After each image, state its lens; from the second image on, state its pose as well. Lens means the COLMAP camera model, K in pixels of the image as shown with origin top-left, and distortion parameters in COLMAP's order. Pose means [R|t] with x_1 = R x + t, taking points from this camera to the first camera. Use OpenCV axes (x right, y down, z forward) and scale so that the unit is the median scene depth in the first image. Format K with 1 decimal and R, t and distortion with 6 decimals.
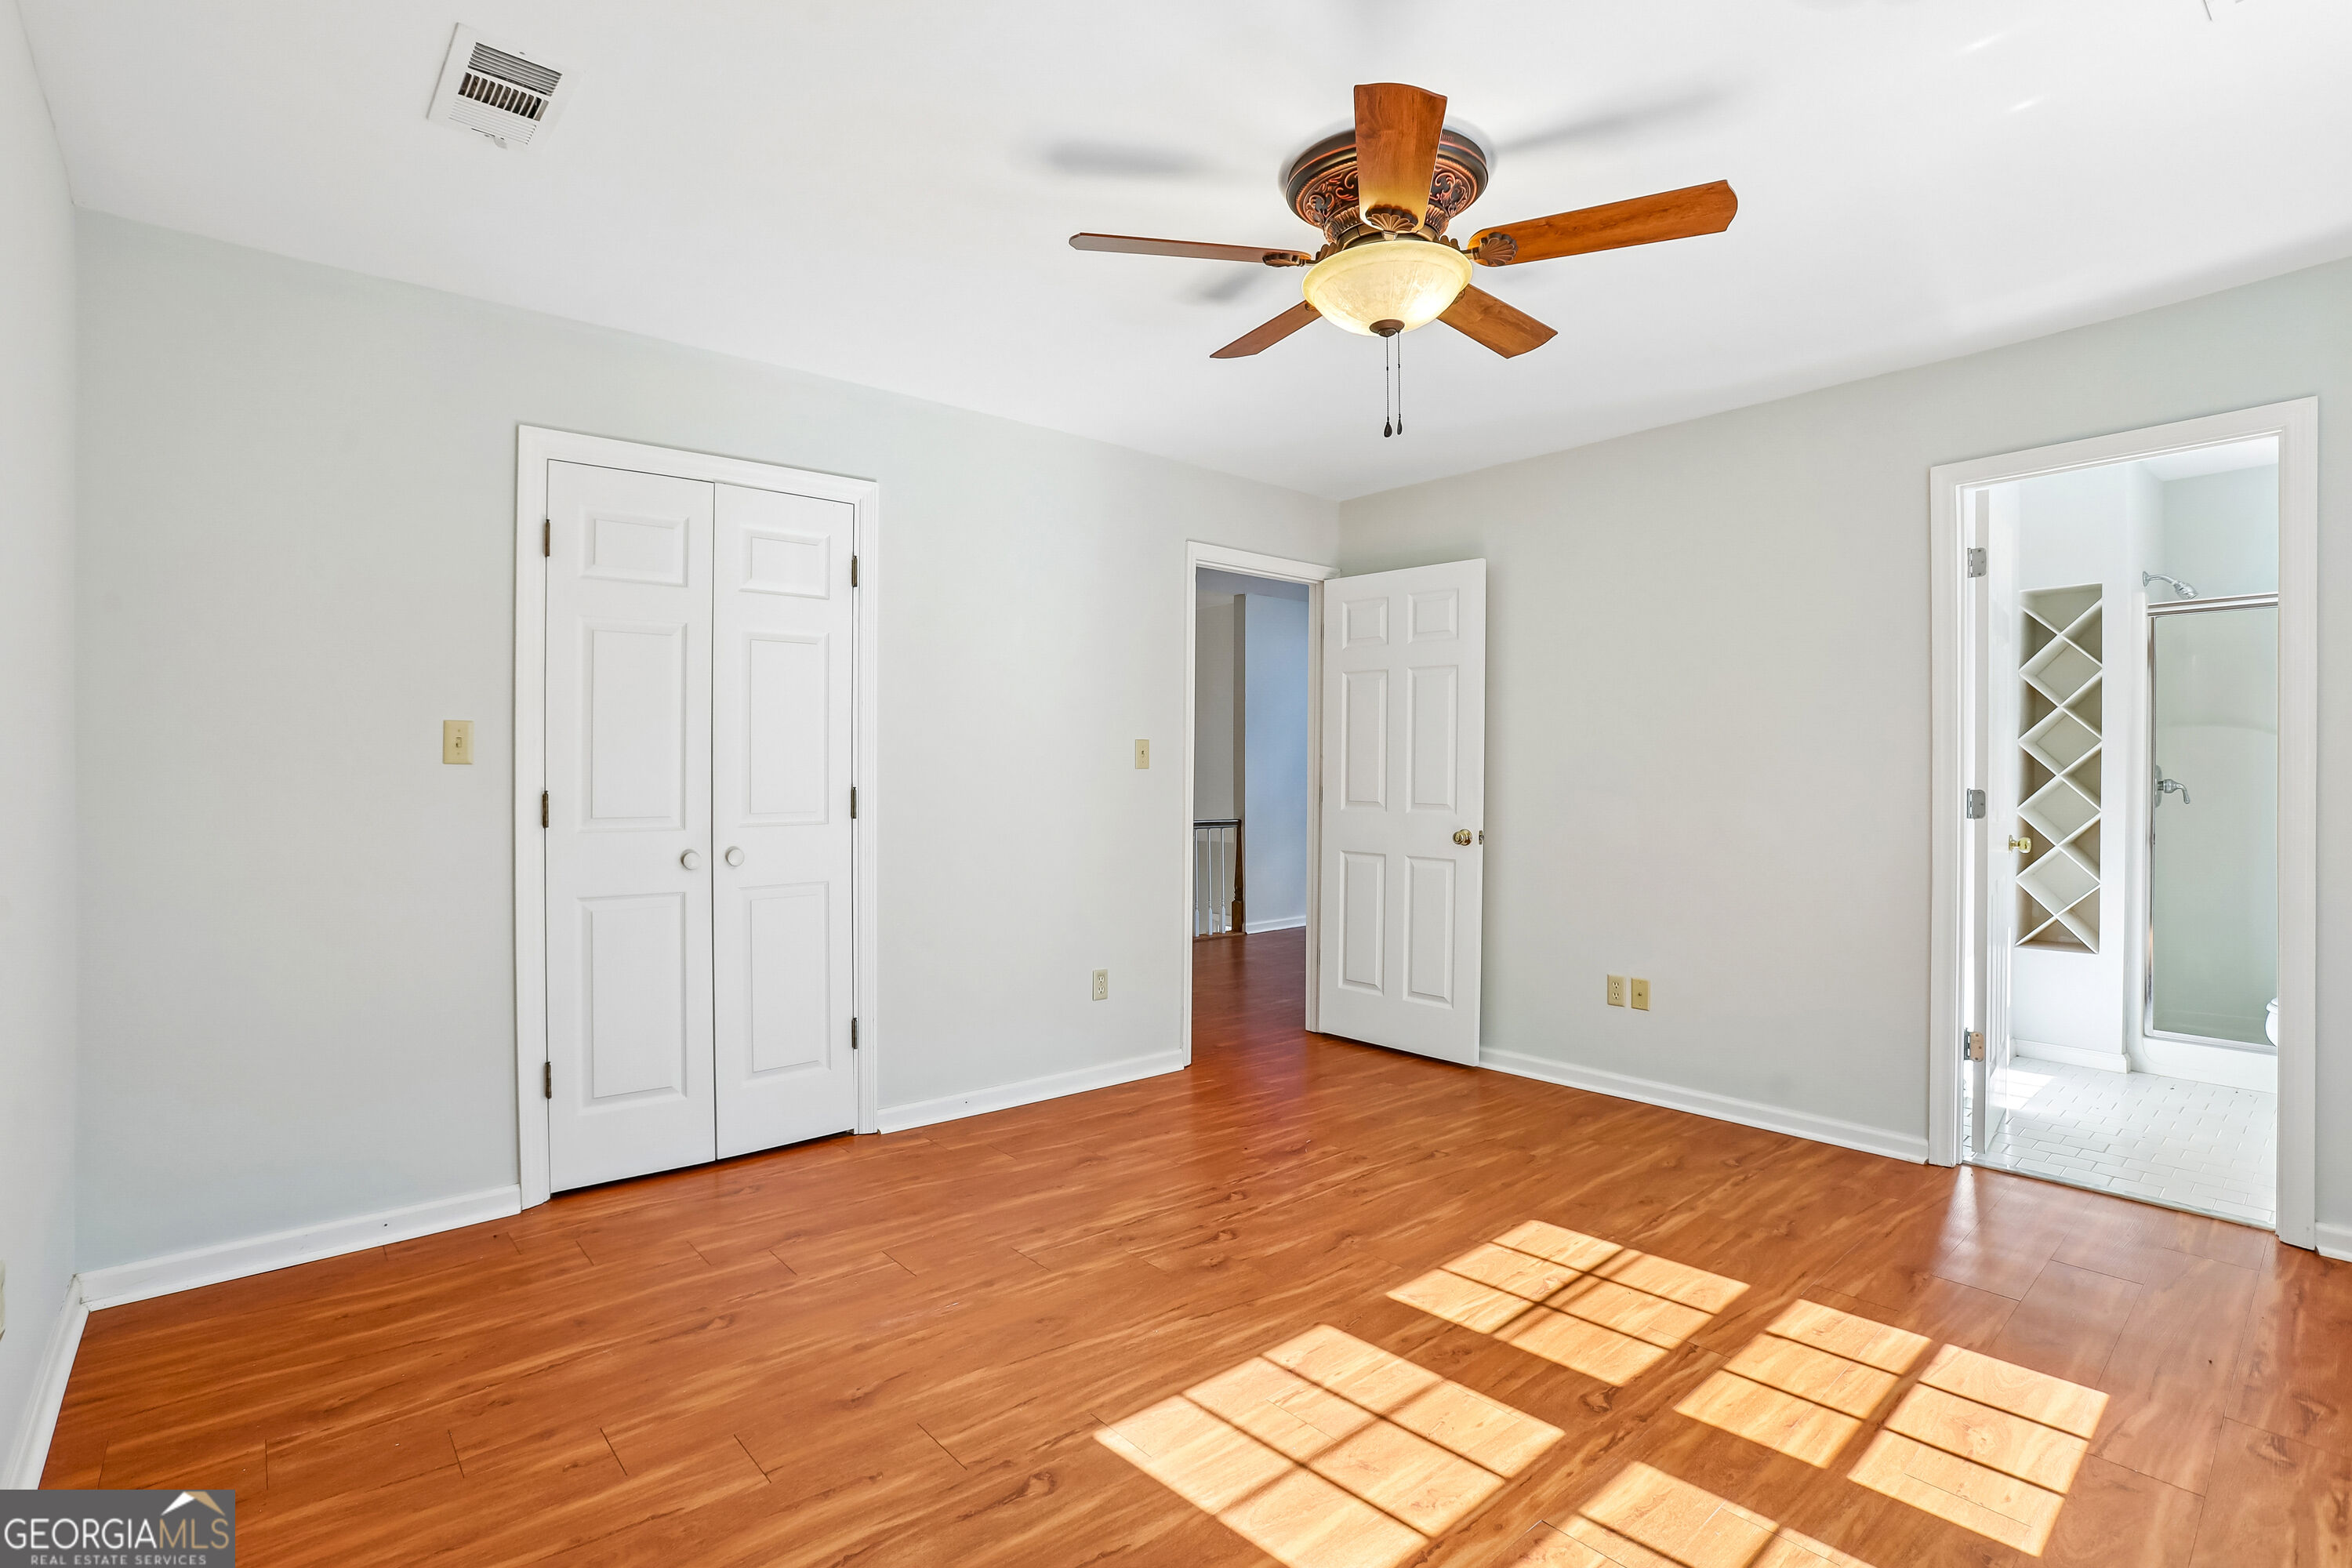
lens RADIAL K [[1112.9, 0, 1167.3], [0, 1112.9, 787.9], [0, 0, 1]] dist [-0.063256, 0.028906]
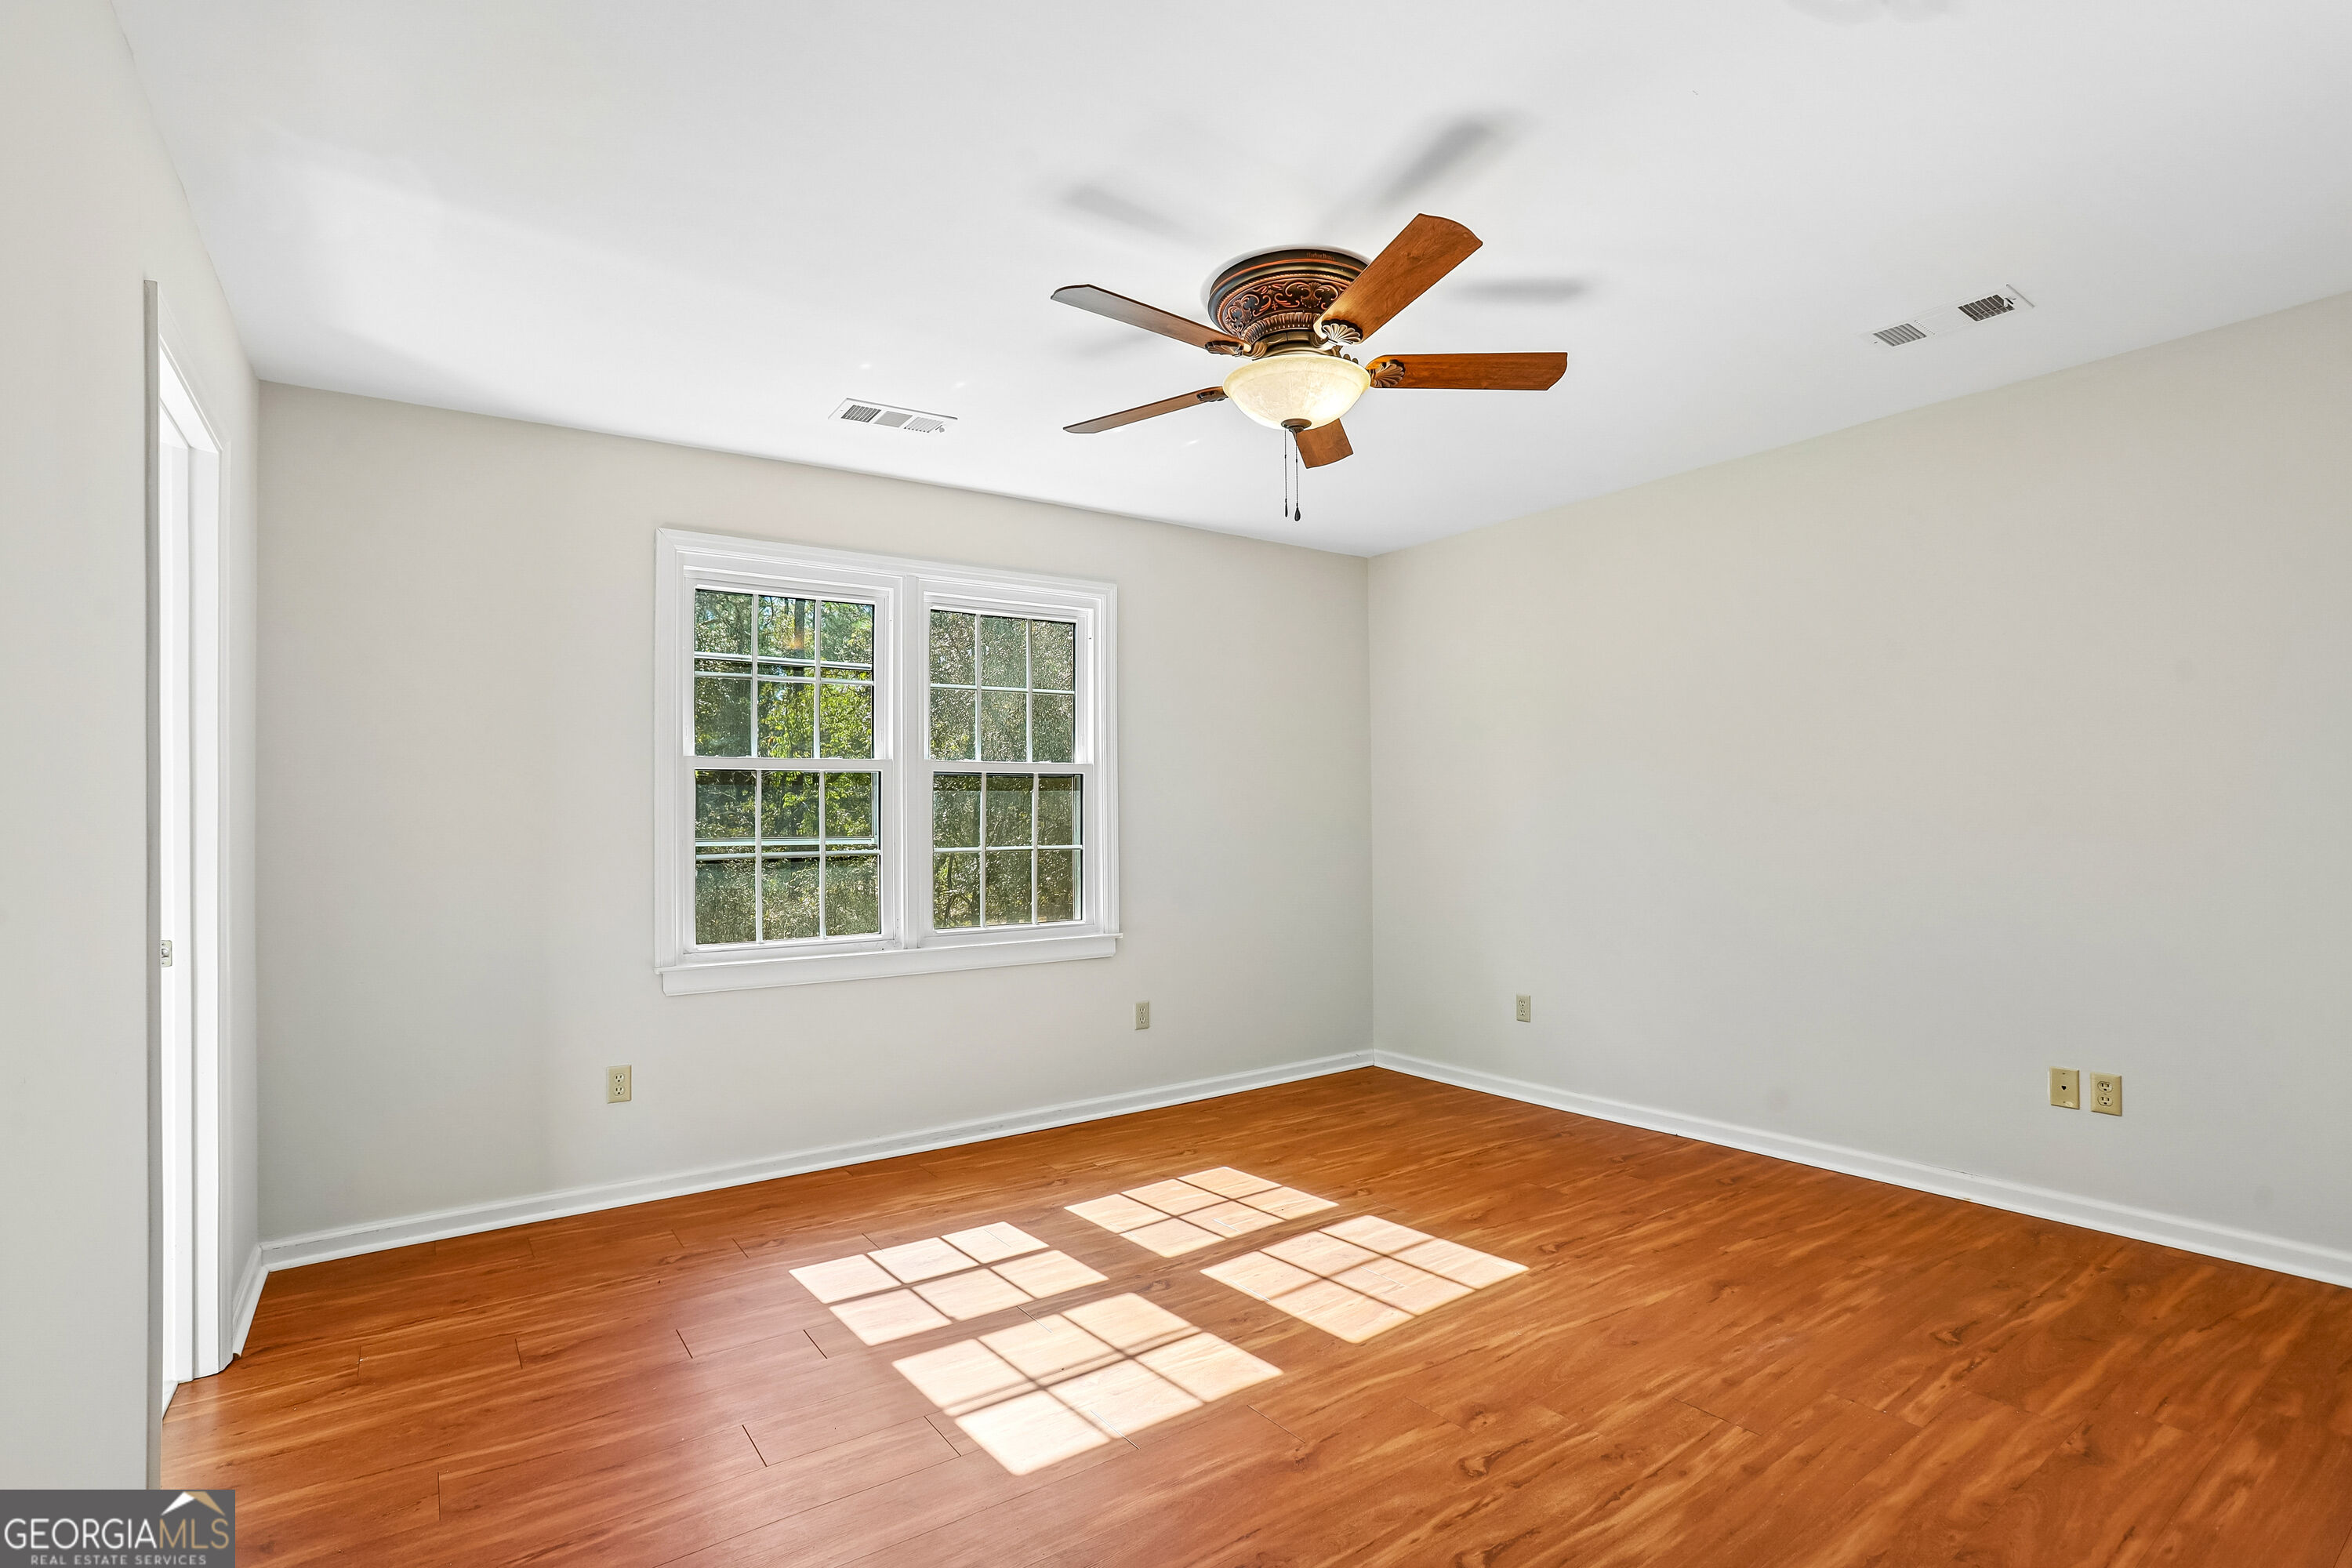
lens RADIAL K [[1112.9, 0, 1167.3], [0, 1112.9, 787.9], [0, 0, 1]] dist [-0.063256, 0.028906]
pose [[-0.993997, 0.018315, 0.107859, 0.206000], [0.016699, 0.999735, -0.015867, -0.025733], [-0.108121, -0.013971, -0.994040, 2.133782]]
